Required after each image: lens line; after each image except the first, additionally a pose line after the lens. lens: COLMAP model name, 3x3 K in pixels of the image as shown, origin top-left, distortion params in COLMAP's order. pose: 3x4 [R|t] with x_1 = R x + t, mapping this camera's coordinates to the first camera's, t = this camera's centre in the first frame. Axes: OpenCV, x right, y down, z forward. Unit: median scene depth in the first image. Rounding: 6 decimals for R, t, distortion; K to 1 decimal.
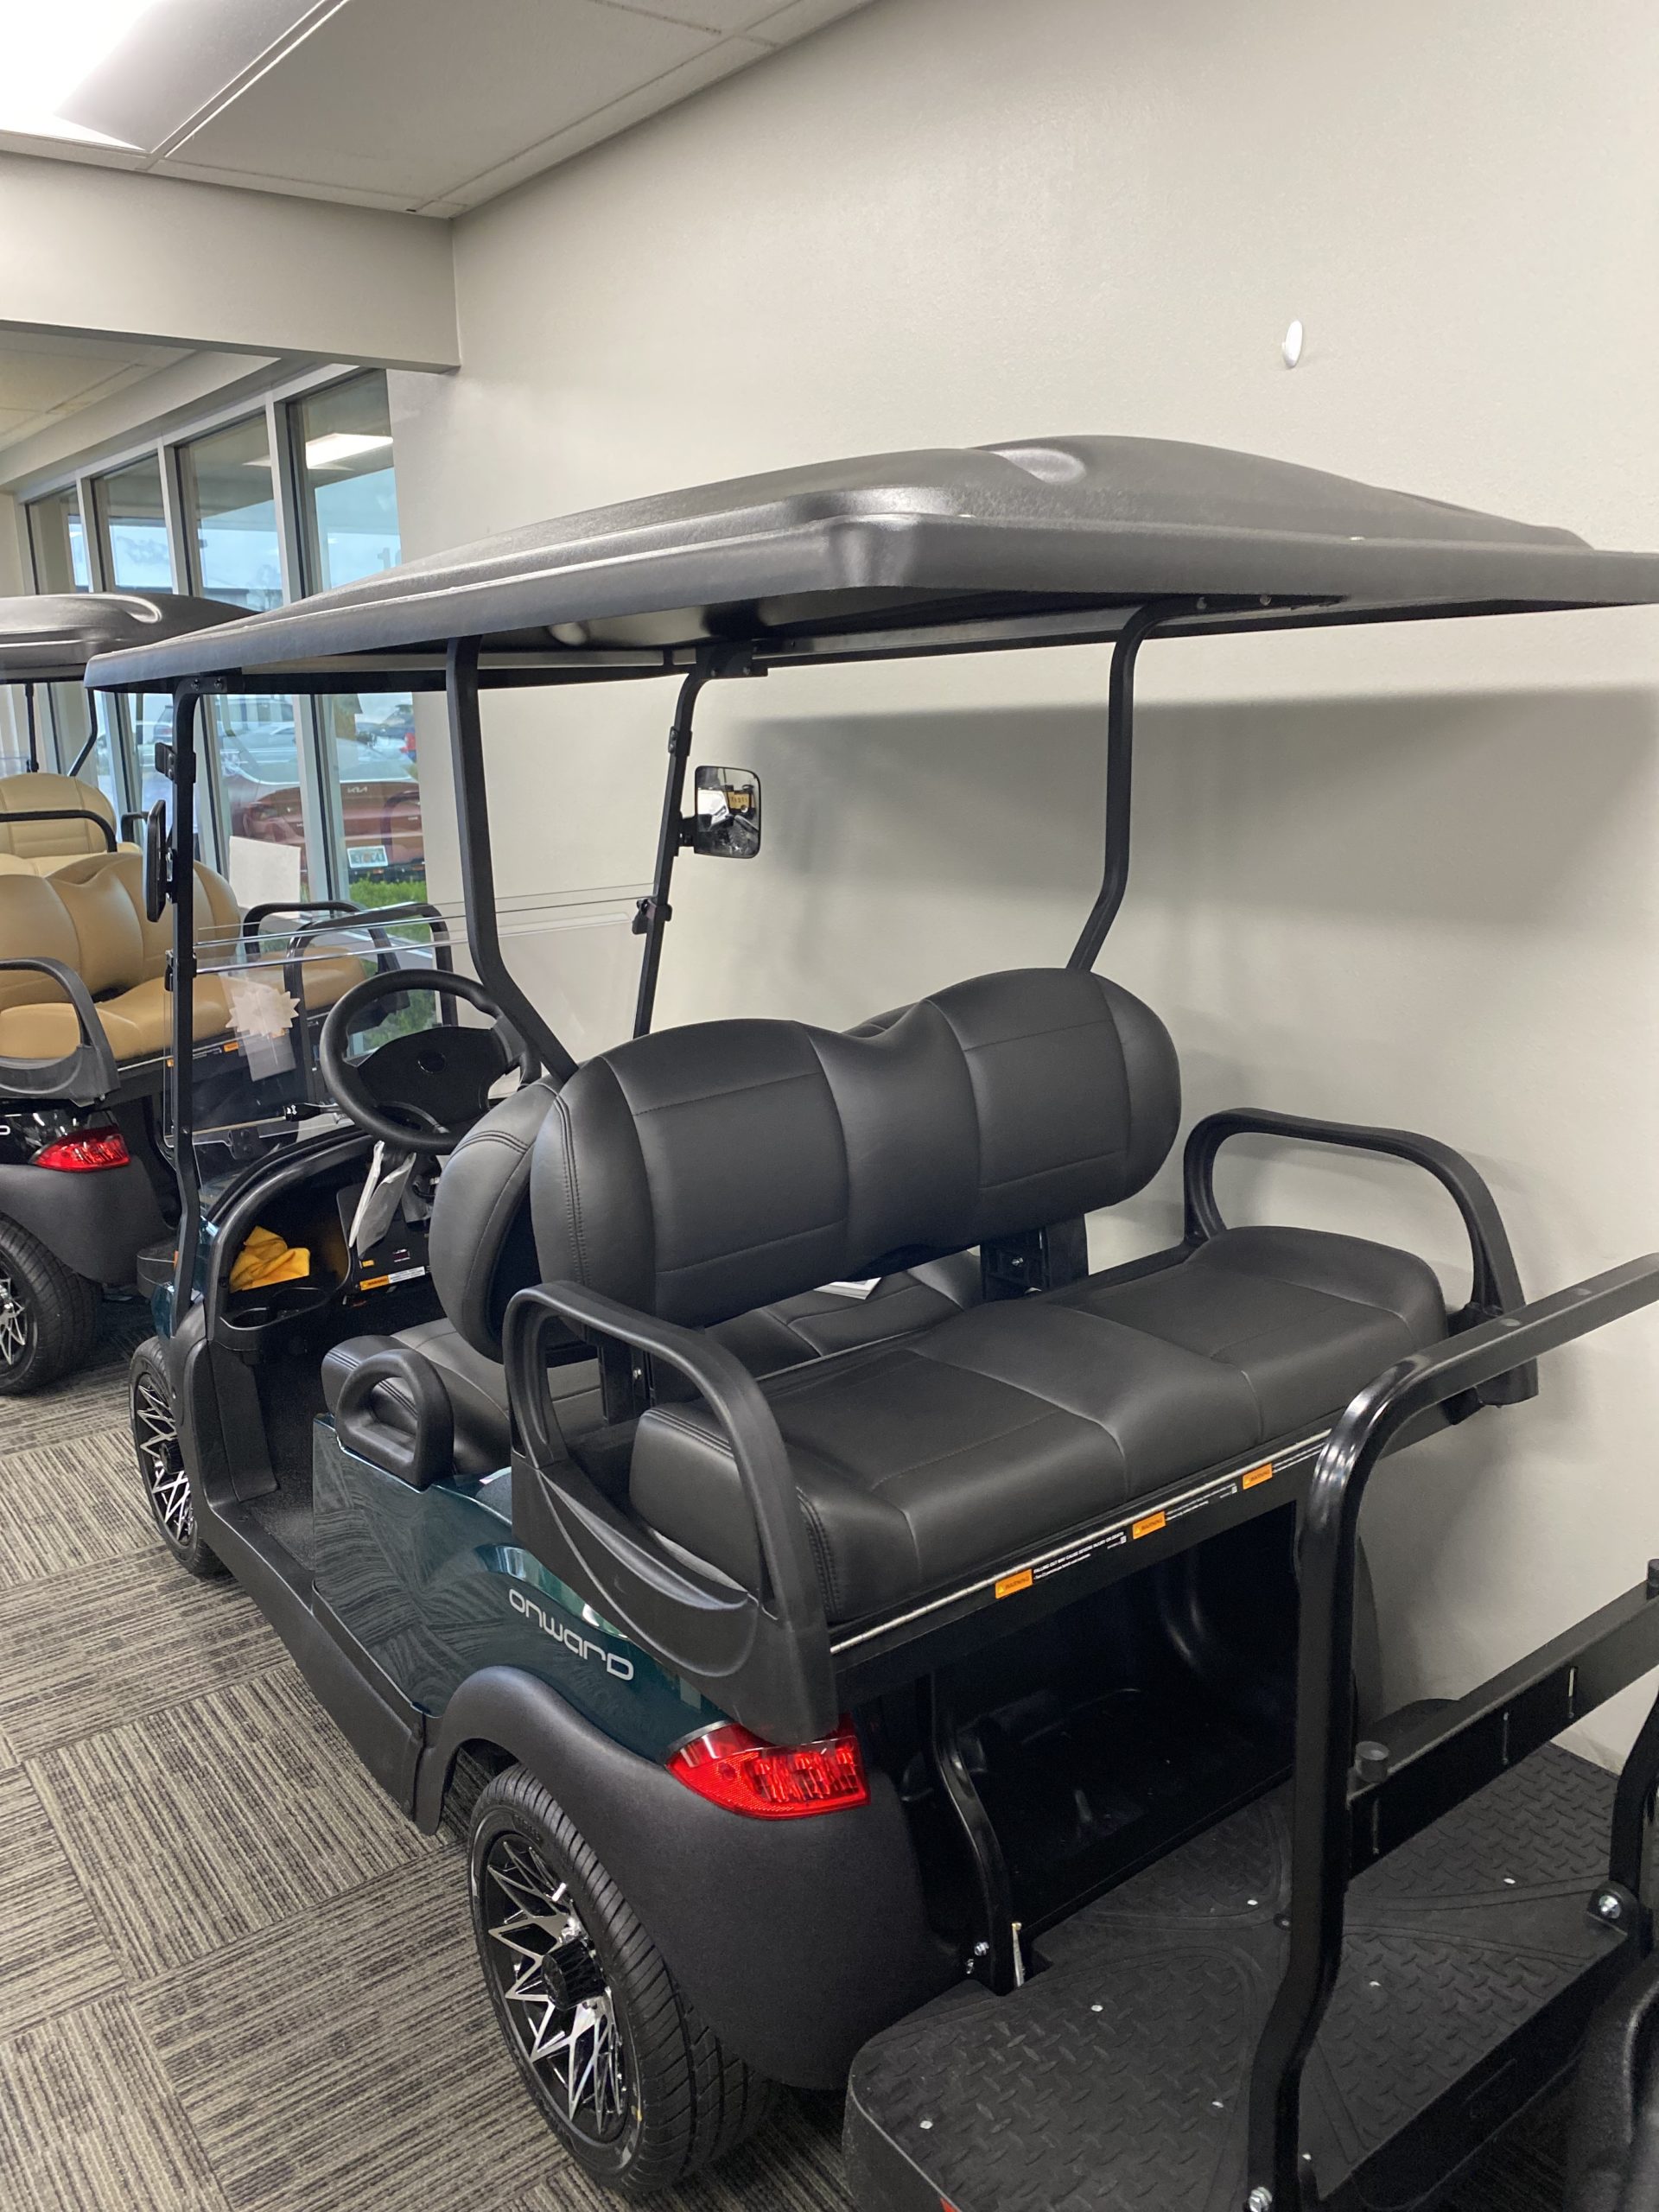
lens RADIAL K [[1712.2, 0, 824.2], [0, 1712.2, 1084.8], [0, 0, 1]] dist [0.005763, -0.004358]
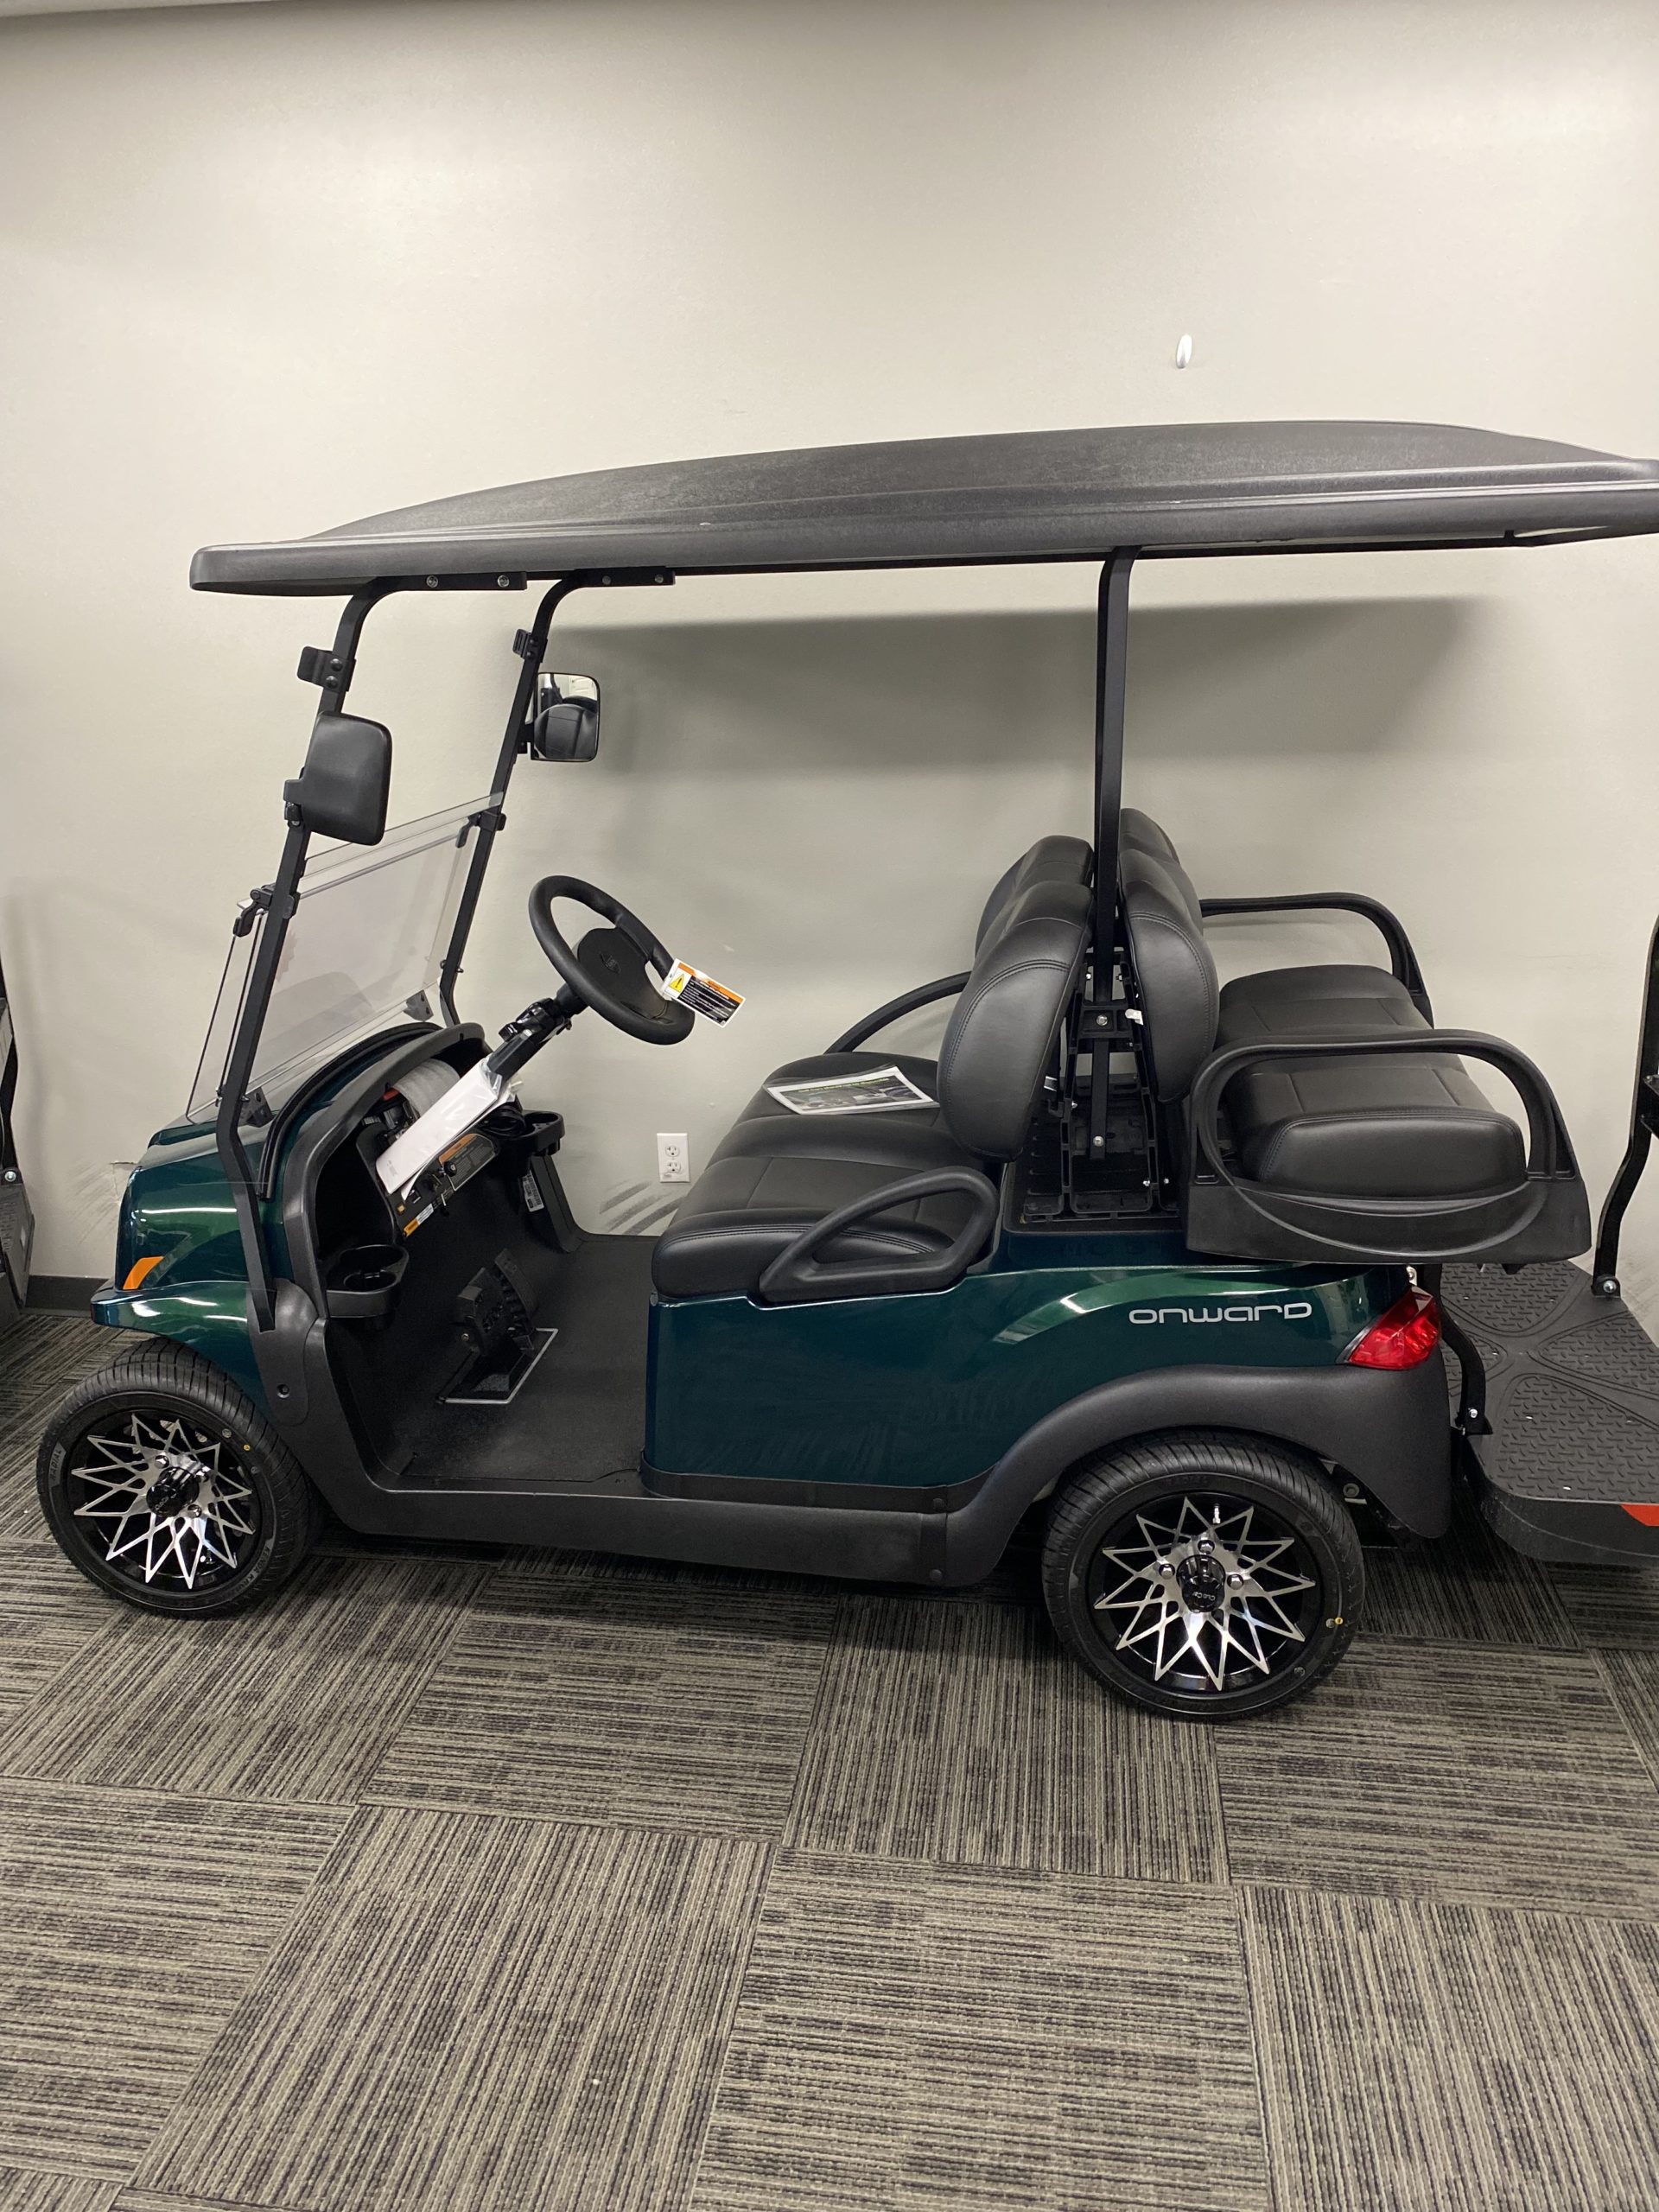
lens RADIAL K [[1712.2, 0, 832.7], [0, 1712.2, 1099.3], [0, 0, 1]] dist [0.005763, -0.004358]
pose [[0.703196, -0.186353, 0.686140, -0.954376], [0.159772, 0.981776, 0.102903, -0.018349], [-0.692812, 0.037265, 0.720155, 0.199182]]
